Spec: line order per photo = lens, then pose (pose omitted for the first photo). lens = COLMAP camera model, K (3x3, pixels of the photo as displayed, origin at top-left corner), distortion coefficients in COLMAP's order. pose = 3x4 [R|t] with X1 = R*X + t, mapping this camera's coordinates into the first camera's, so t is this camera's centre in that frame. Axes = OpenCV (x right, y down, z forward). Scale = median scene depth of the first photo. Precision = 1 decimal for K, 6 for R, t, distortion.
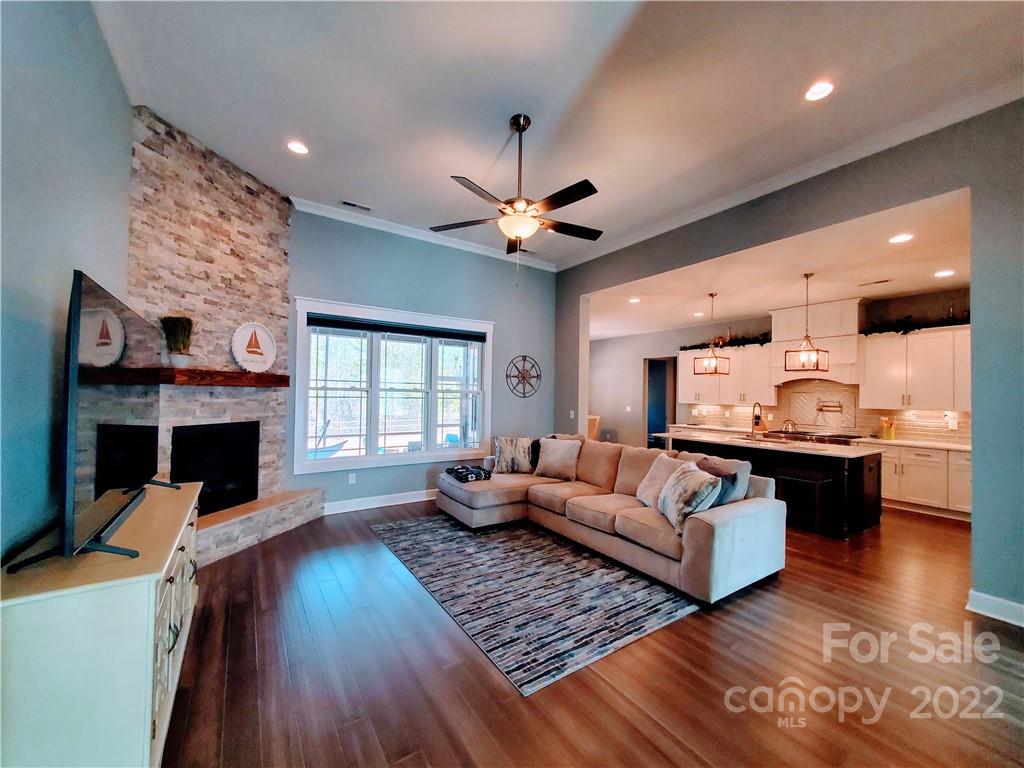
lens RADIAL K [[405.8, 0, 523.0], [0, 405.8, 389.4], [0, 0, 1]] dist [0.011904, 0.000129]
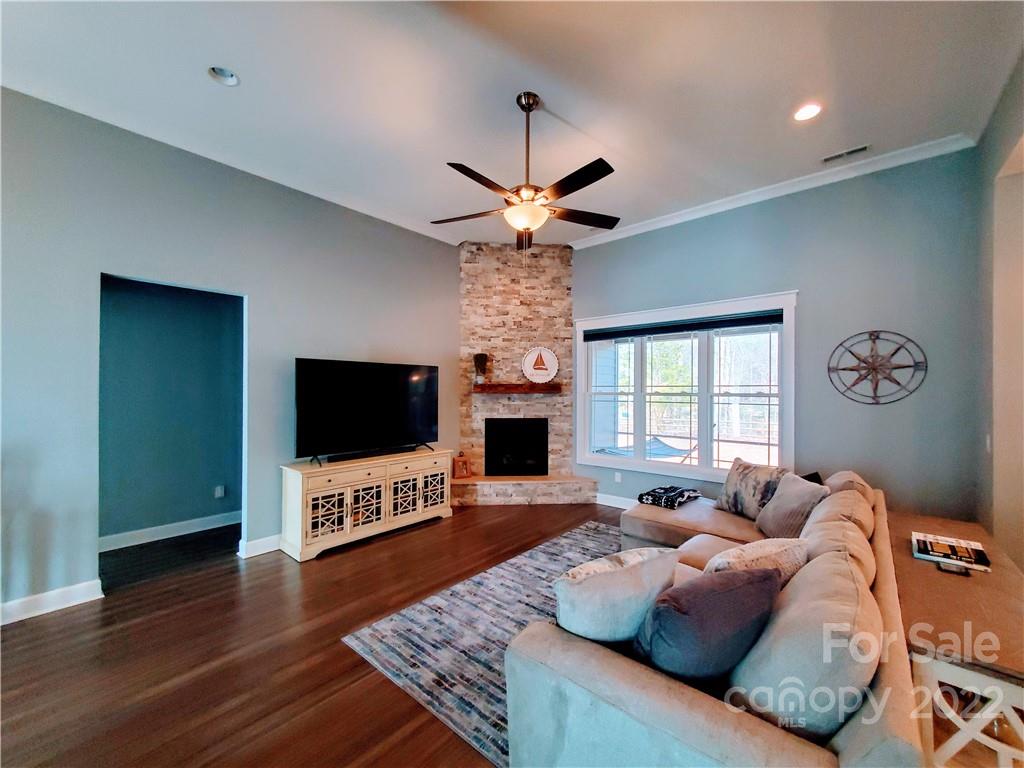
lens RADIAL K [[405.8, 0, 523.0], [0, 405.8, 389.4], [0, 0, 1]] dist [0.011904, 0.000129]
pose [[0.261202, -0.017688, -0.965122, 0.642770], [0.015419, 0.999781, -0.014150, -0.001152], [0.965161, -0.011185, 0.261418, 0.561140]]
